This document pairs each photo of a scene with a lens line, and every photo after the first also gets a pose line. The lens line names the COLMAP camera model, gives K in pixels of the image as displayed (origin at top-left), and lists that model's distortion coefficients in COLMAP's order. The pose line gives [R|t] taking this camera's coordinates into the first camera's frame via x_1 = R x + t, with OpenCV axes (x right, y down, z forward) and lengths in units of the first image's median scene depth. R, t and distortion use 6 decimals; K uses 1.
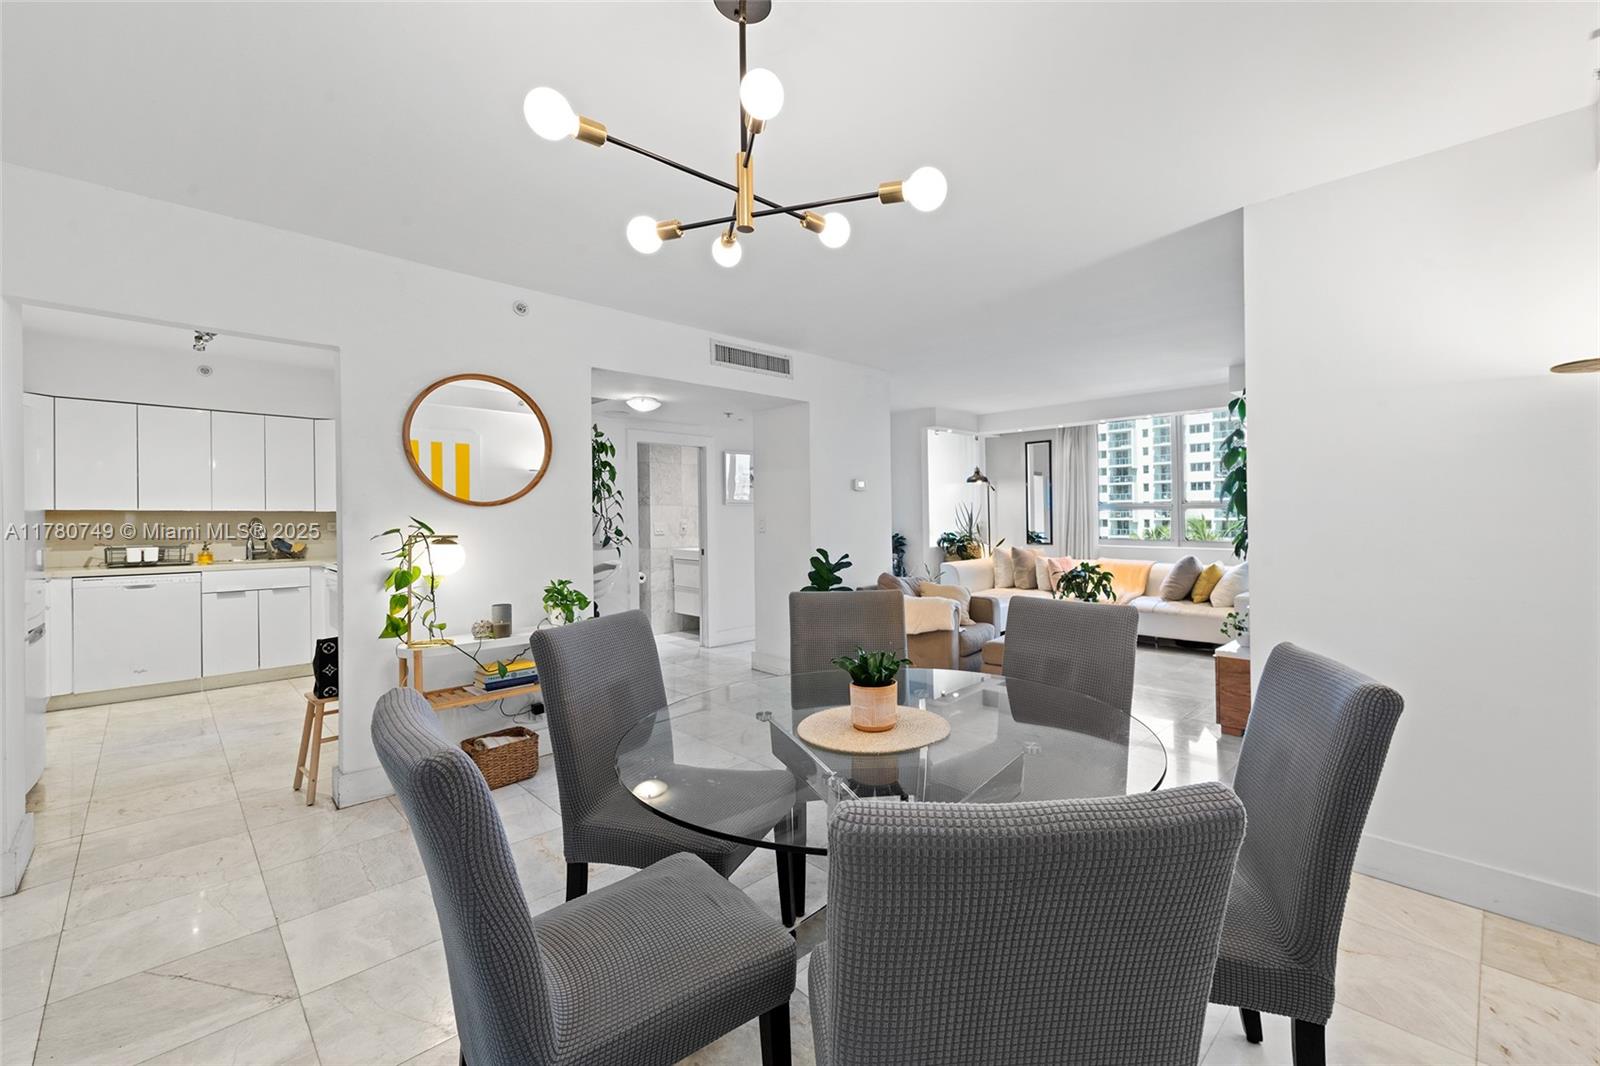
lens RADIAL K [[637.9, 0, 857.3], [0, 637.9, 507.4], [0, 0, 1]] dist [-0.001295, -0.000067]
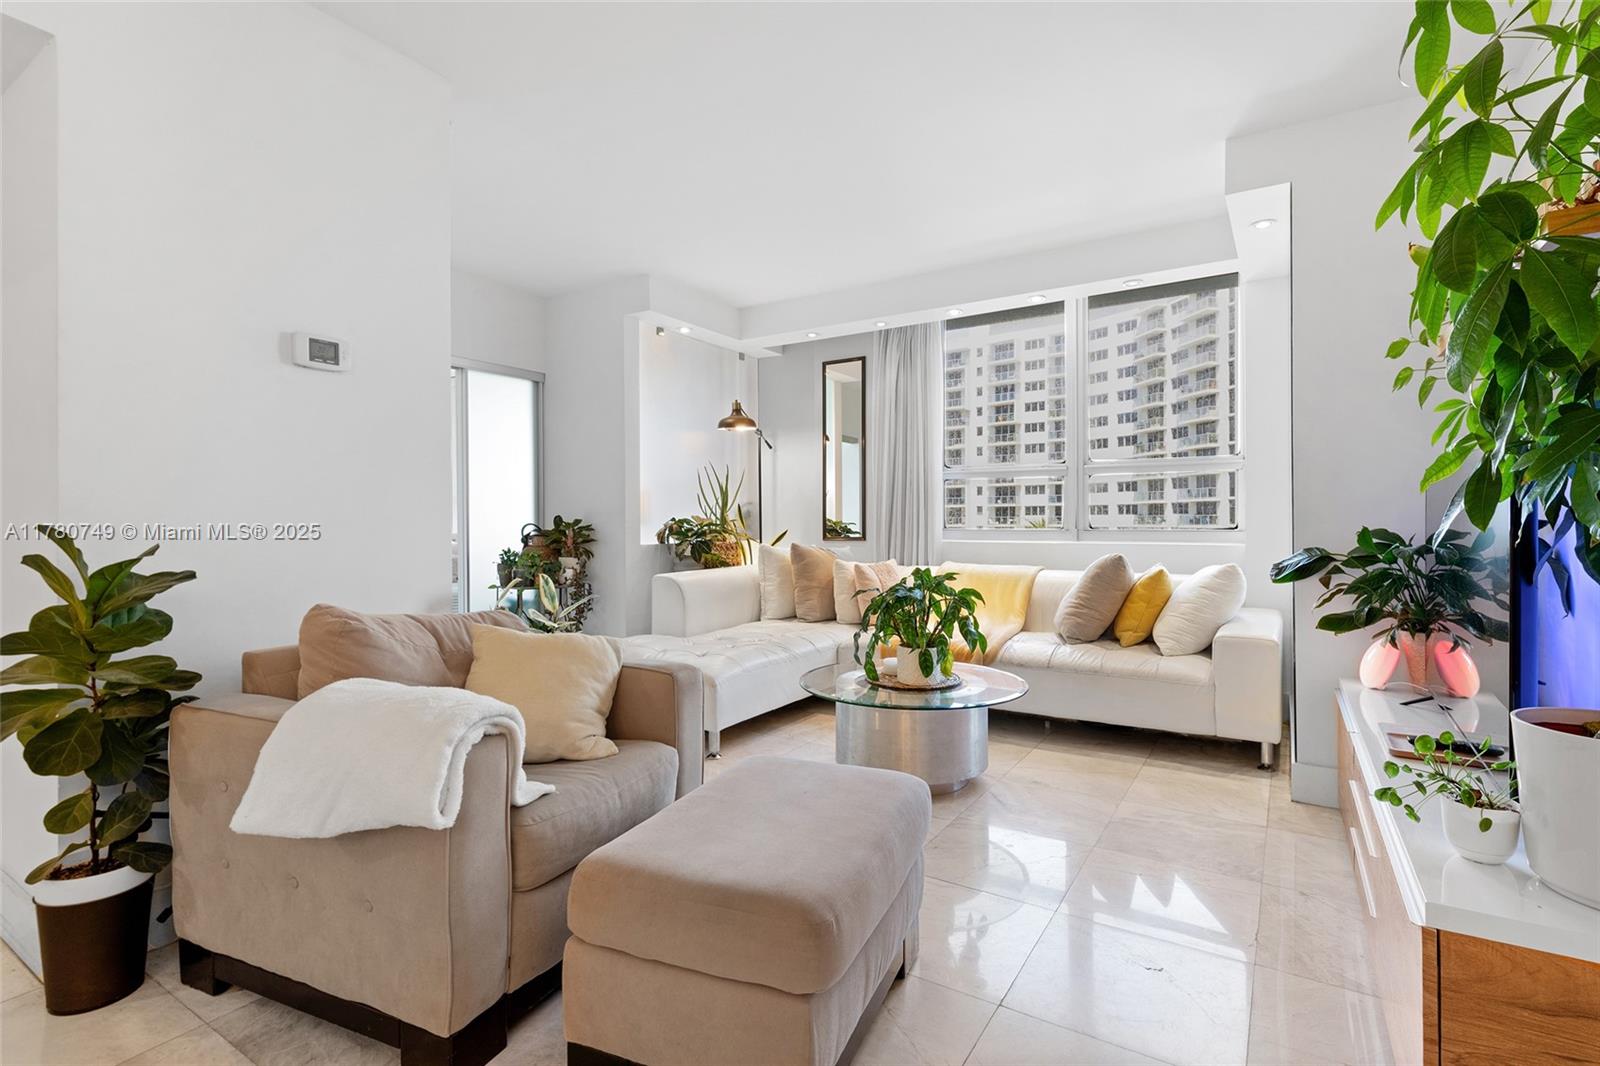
lens RADIAL K [[747.3, 0, 824.8], [0, 747.3, 524.2], [0, 0, 1]] dist [0.010355, -0.003842]
pose [[0.975740, 0.003561, 0.218902, 0.134845], [-0.007255, 0.999845, 0.016071, 0.036396], [-0.218811, -0.017269, 0.975614, 0.388825]]
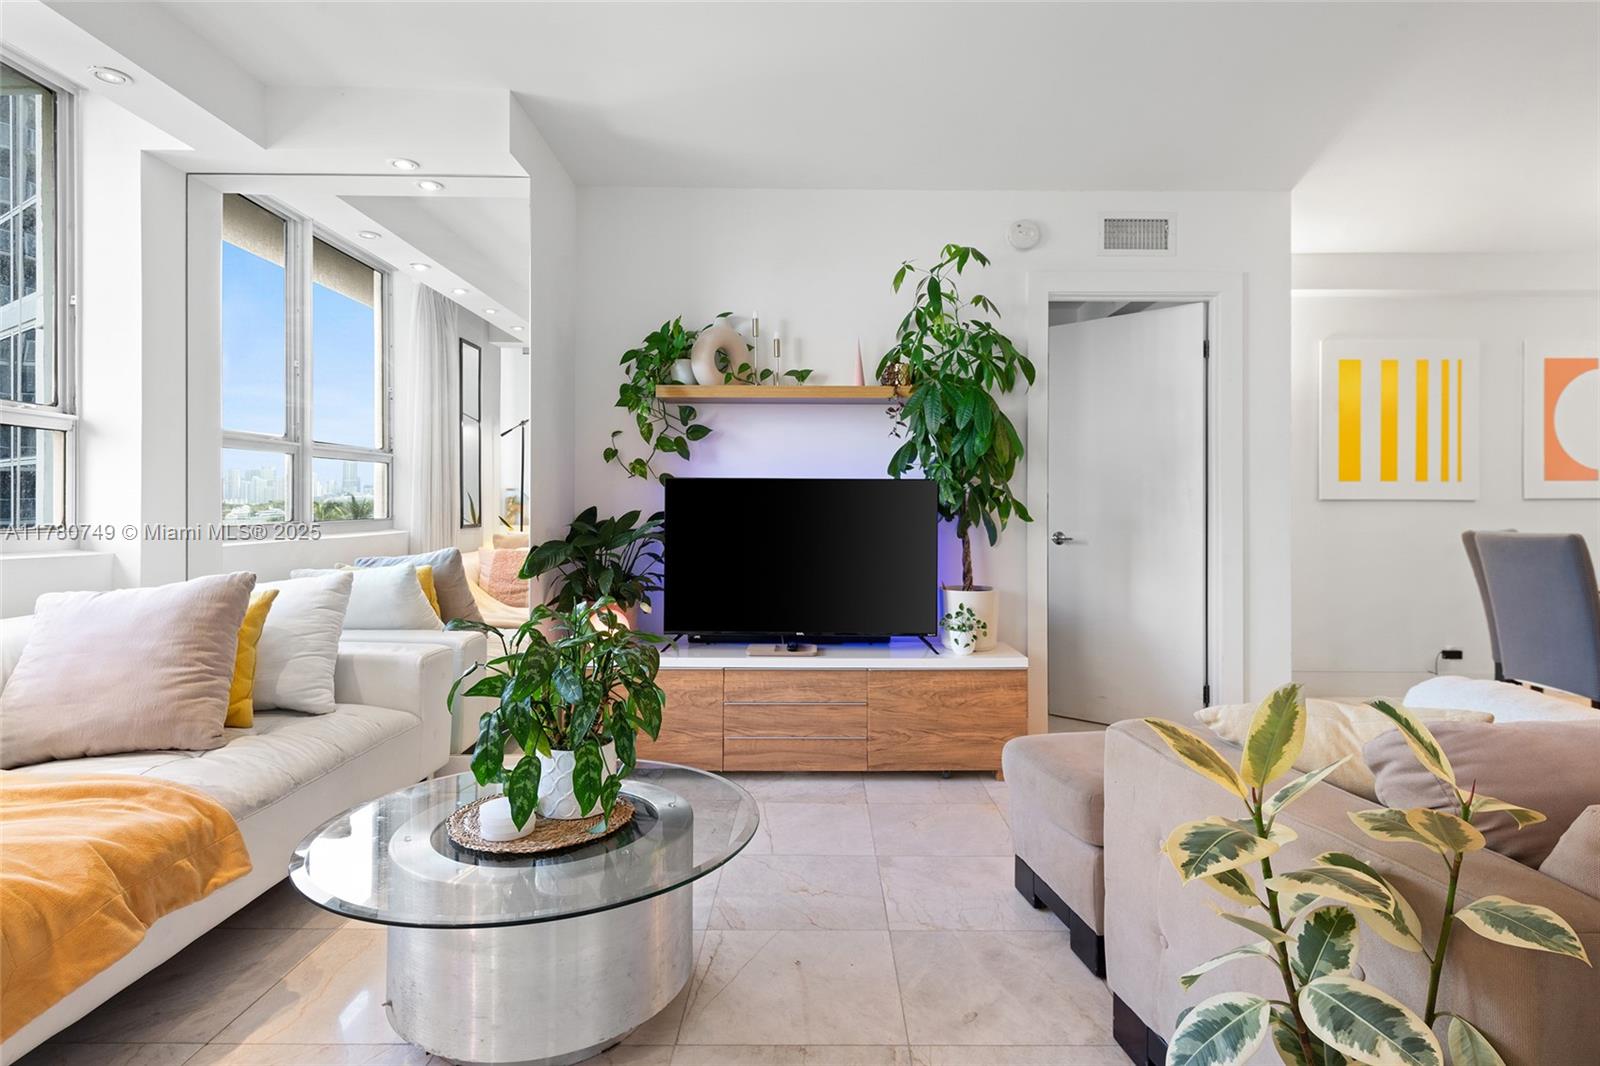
lens RADIAL K [[857.1, 0, 803.2], [0, 857.1, 510.3], [0, 0, 1]] dist [0.014954, -0.004292]
pose [[-0.702129, 0.006871, 0.712017, 0.041267], [-0.007909, 0.999817, -0.017448, 0.043725], [-0.712006, -0.017882, -0.701946, 0.925325]]
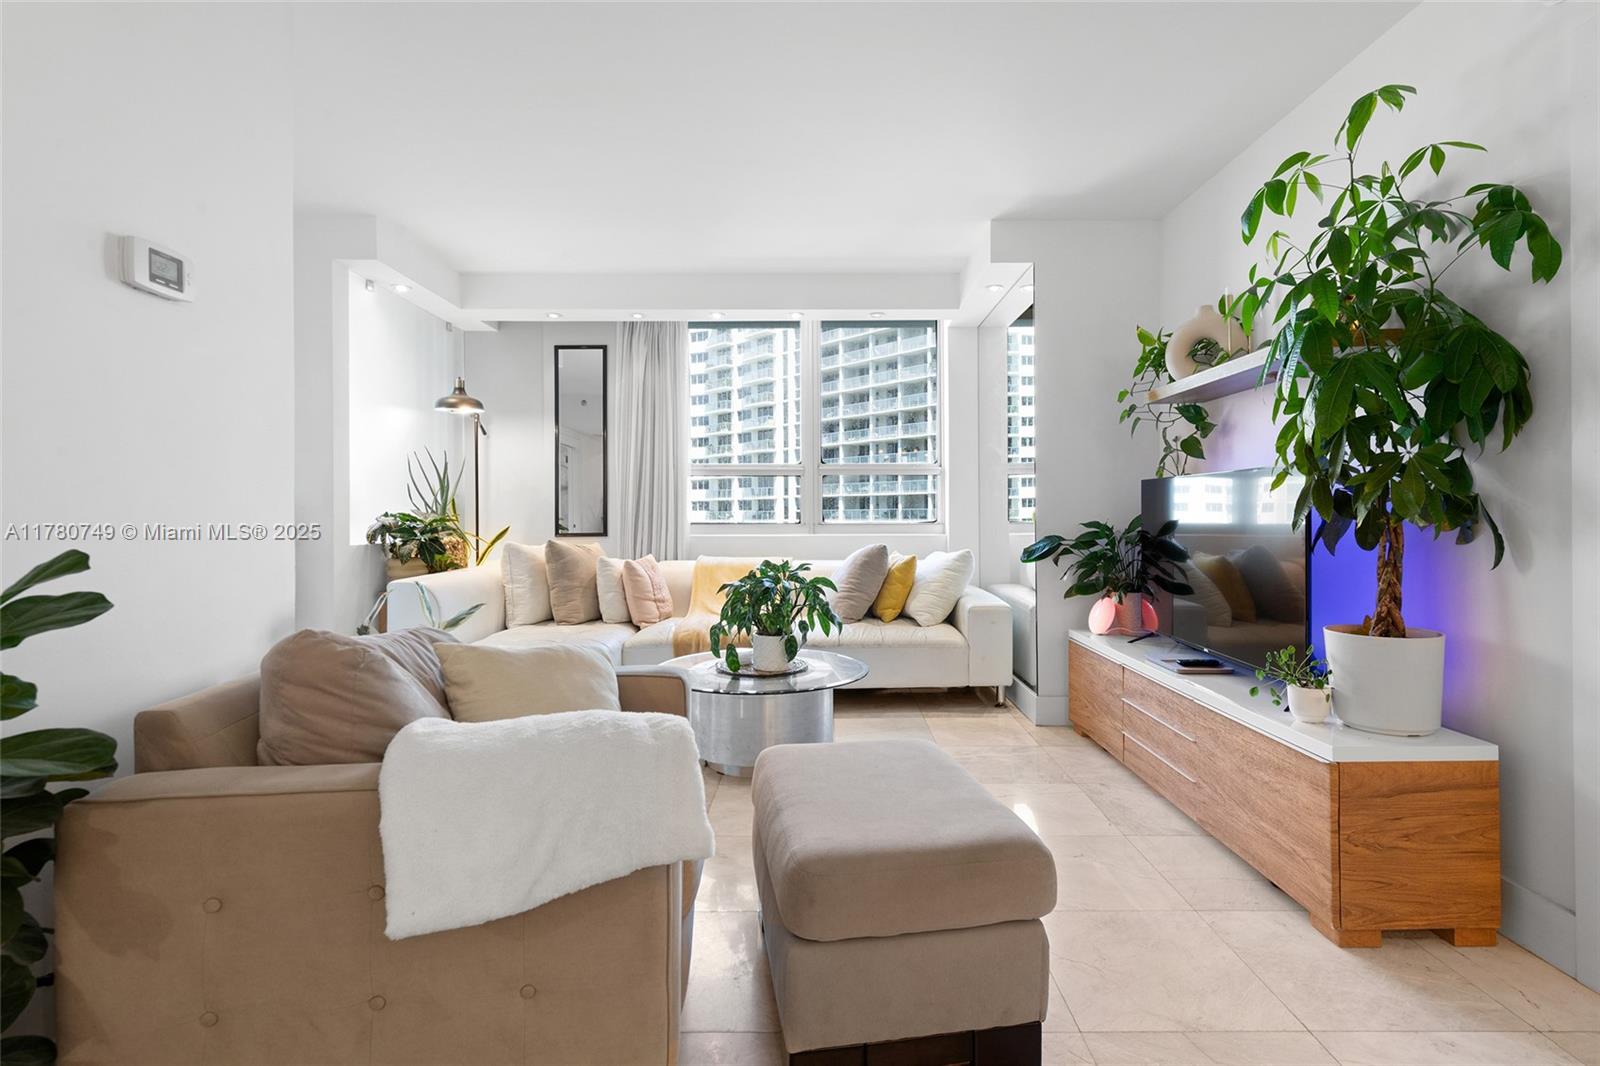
lens RADIAL K [[738.4, 0, 820.1], [0, 738.4, 516.0], [0, 0, 1]] dist [0.005858, -0.004921]
pose [[0.716035, 0.005023, 0.698046, -0.006835], [-0.012209, 0.999911, 0.005329, 0.038348], [-0.697957, -0.012338, 0.716033, 0.452792]]
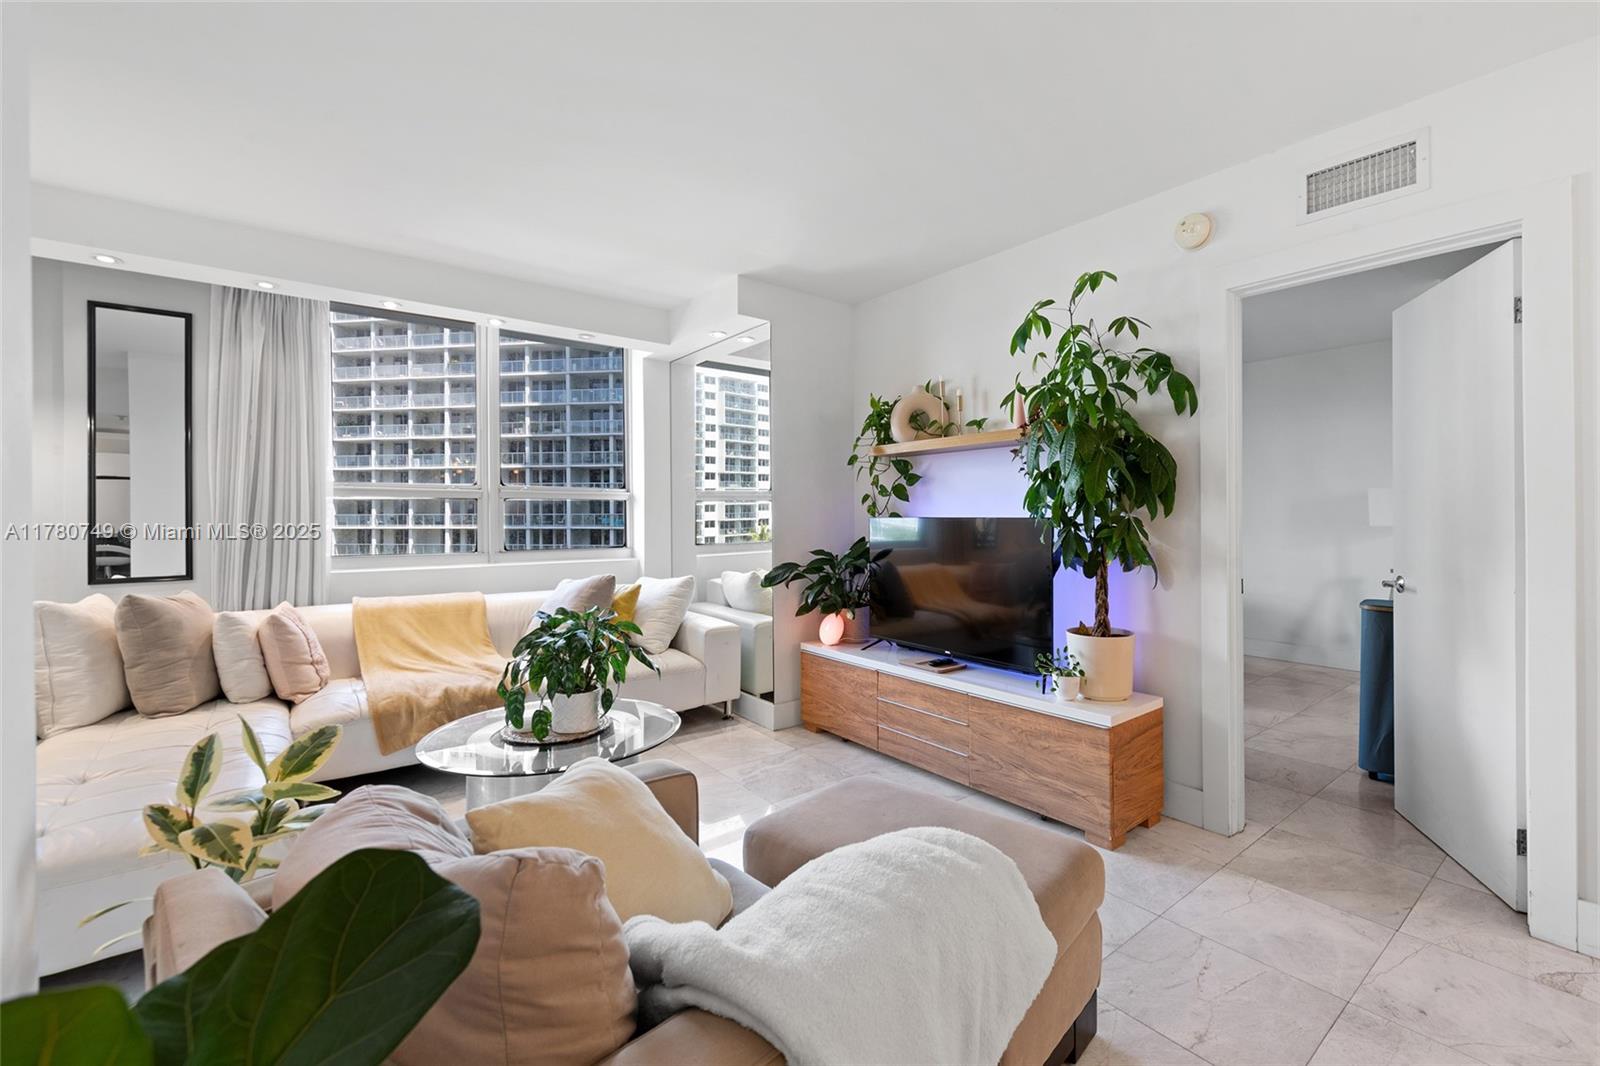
lens RADIAL K [[672.6, 0, 817.0], [0, 672.6, 517.9], [0, 0, 1]] dist [-0.000174, -0.003022]
pose [[0.130930, 0.005859, 0.991374, -0.059439], [-0.010371, 0.999936, -0.004540, 0.019821], [-0.991337, -0.009688, 0.130982, 0.610414]]
